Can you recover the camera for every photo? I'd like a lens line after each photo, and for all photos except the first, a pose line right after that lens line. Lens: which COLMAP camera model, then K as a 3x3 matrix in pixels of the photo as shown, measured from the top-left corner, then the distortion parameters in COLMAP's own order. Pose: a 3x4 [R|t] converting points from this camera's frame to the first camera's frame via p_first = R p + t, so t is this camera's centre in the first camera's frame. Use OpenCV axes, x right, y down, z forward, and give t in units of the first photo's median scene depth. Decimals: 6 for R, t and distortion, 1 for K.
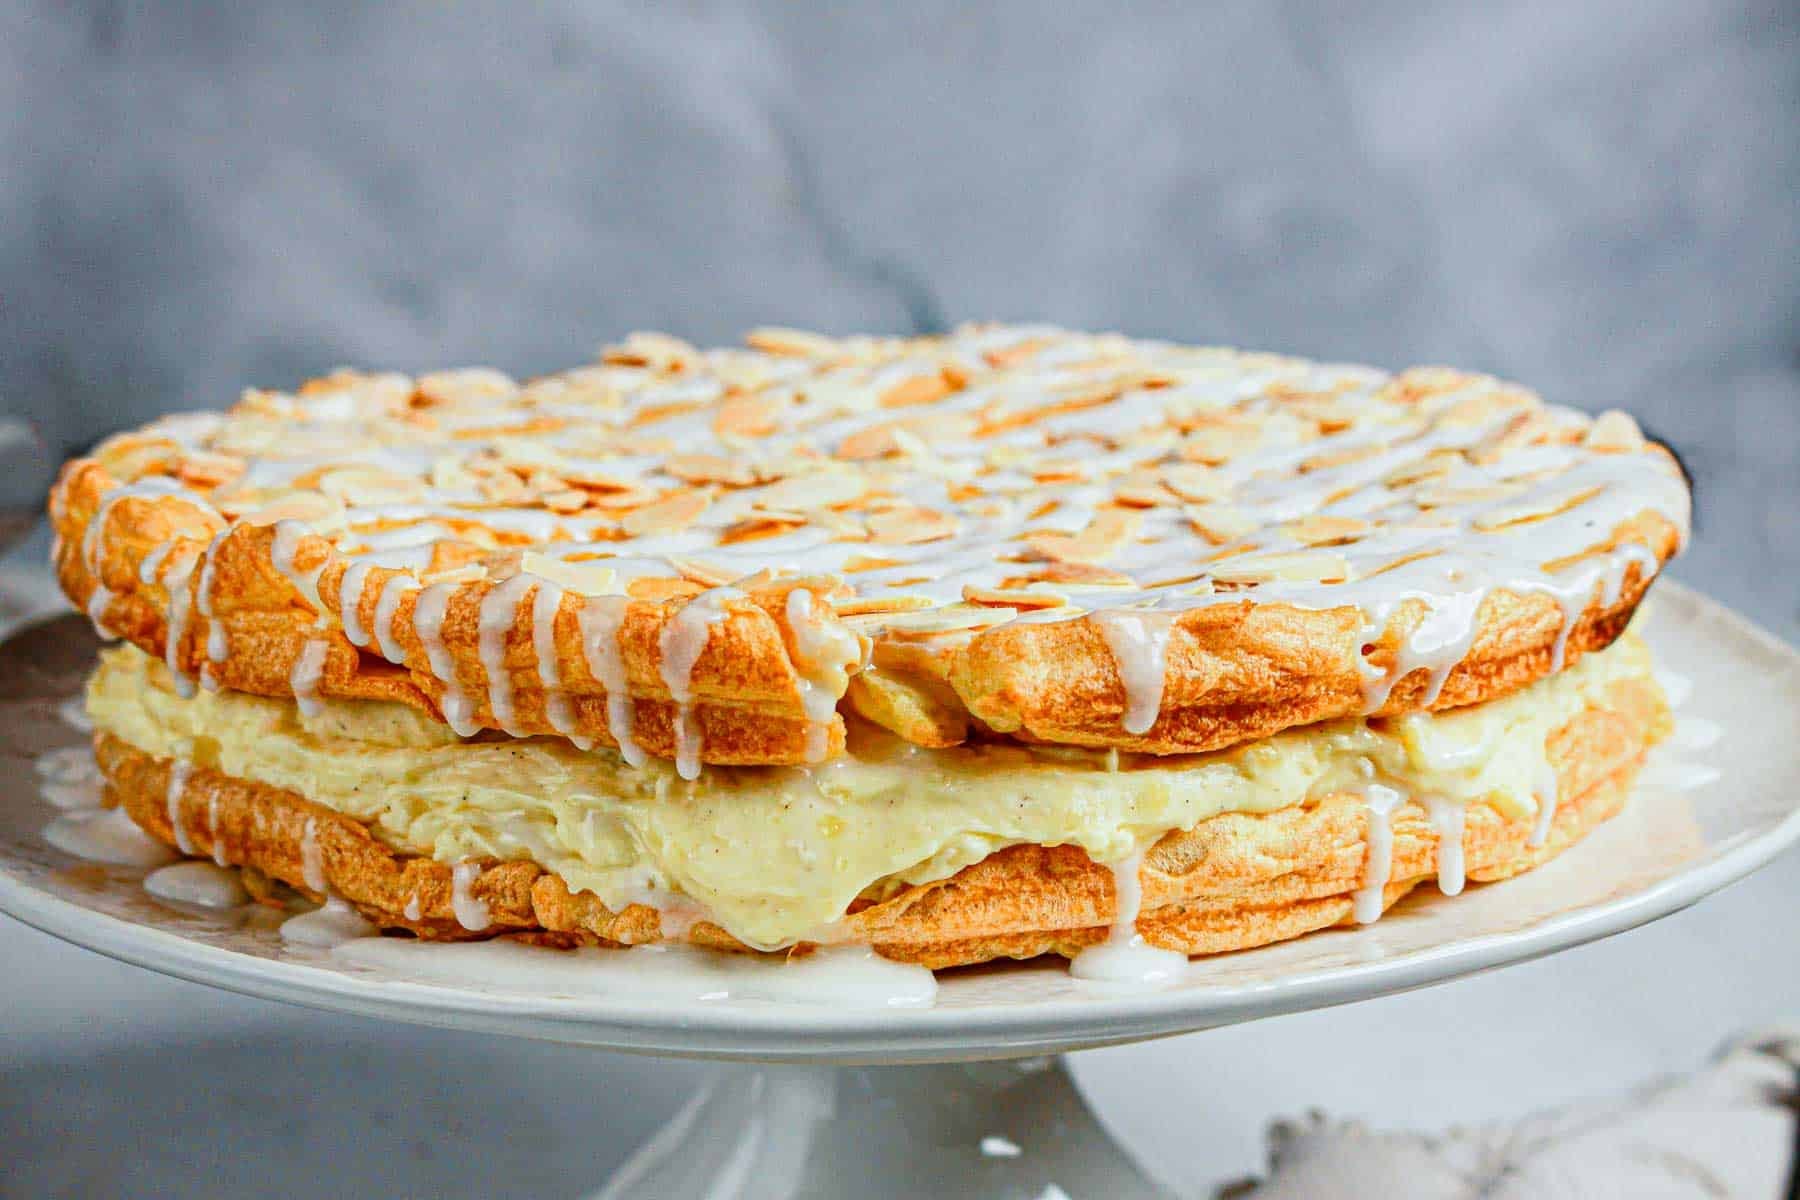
lens RADIAL K [[4419.8, 0, 893.3], [0, 4419.8, 605.3], [0, 0, 1]] dist [0.169562, 0.000000]
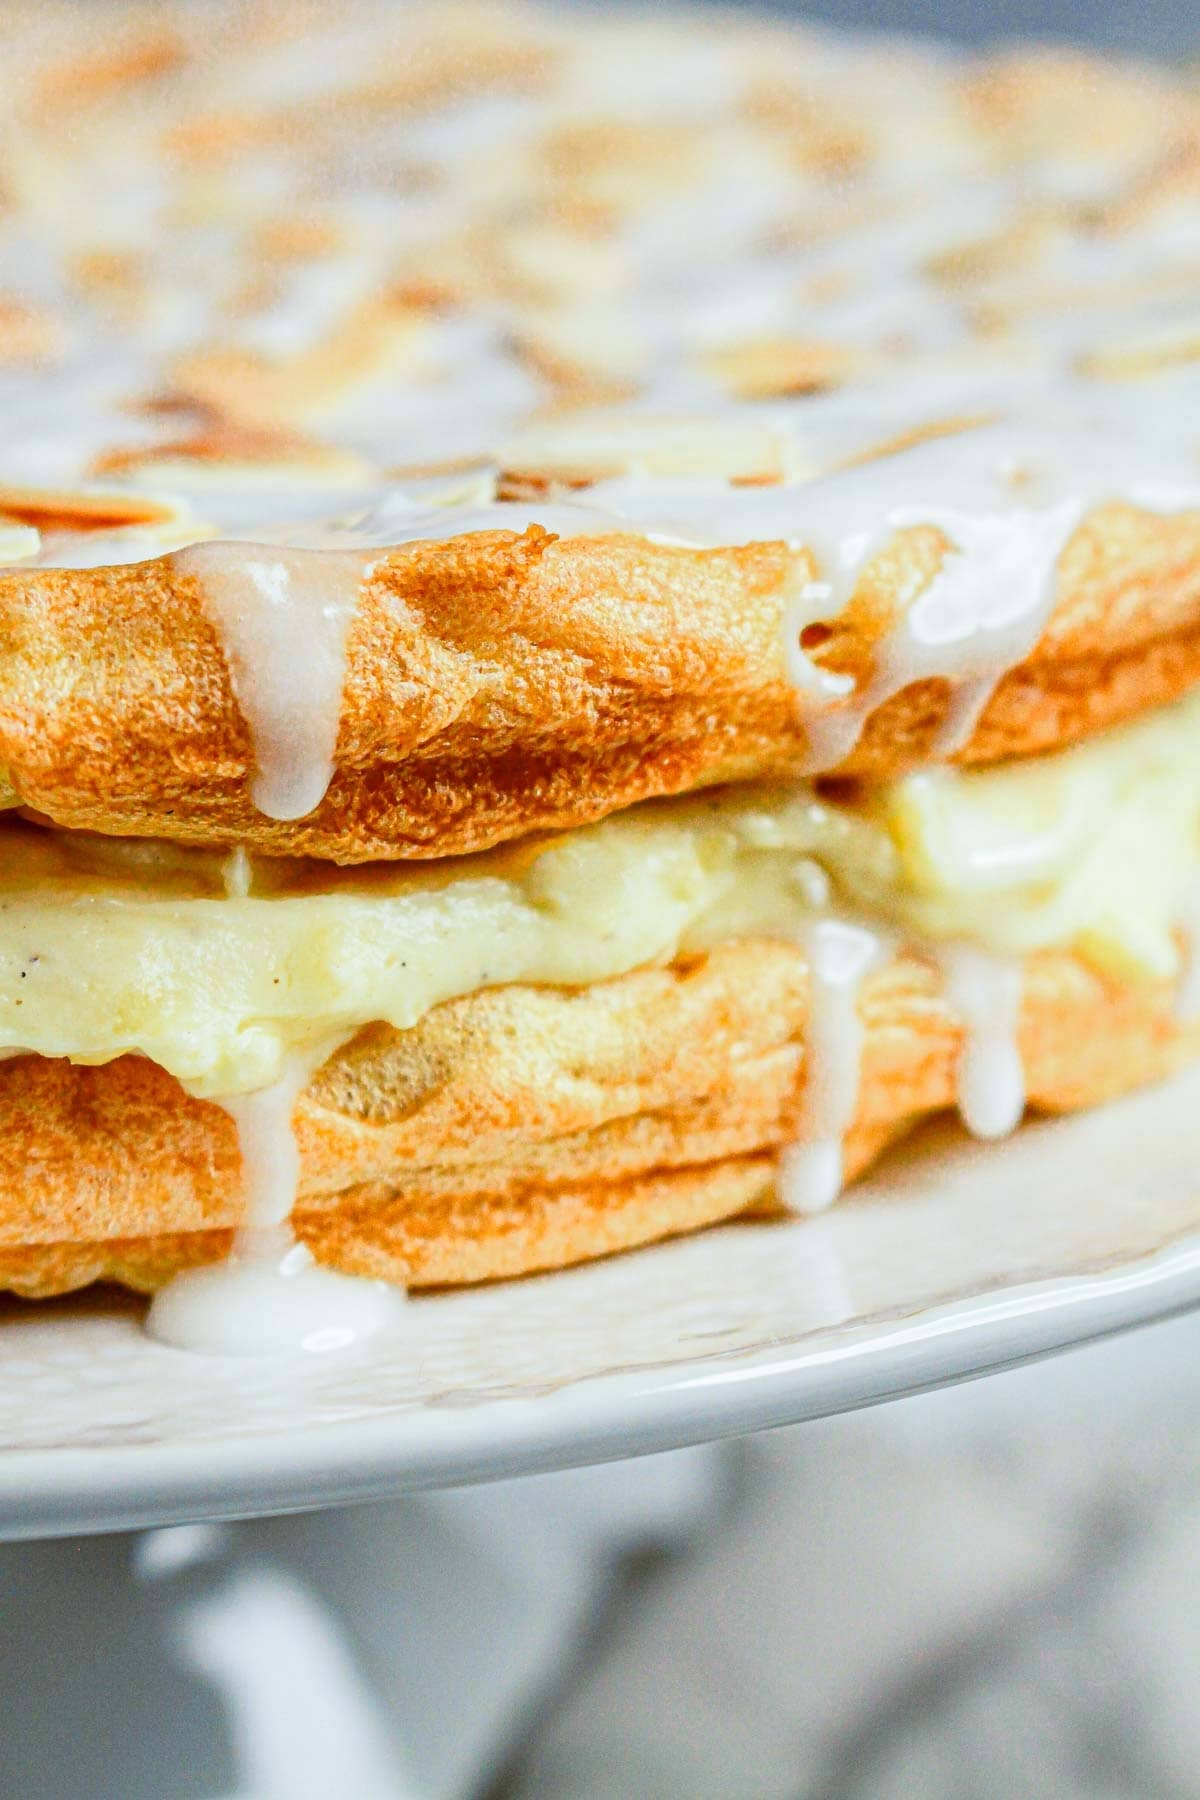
lens RADIAL K [[4419.8, 0, 607.2], [0, 4419.8, 897.7], [0, 0, 1]] dist [0.169562, 0.000000]
pose [[0.999749, 0.021597, -0.006008, 0.089472], [-0.020787, 0.993466, 0.112217, -0.014118], [0.008393, -0.112064, 0.993666, 0.544287]]
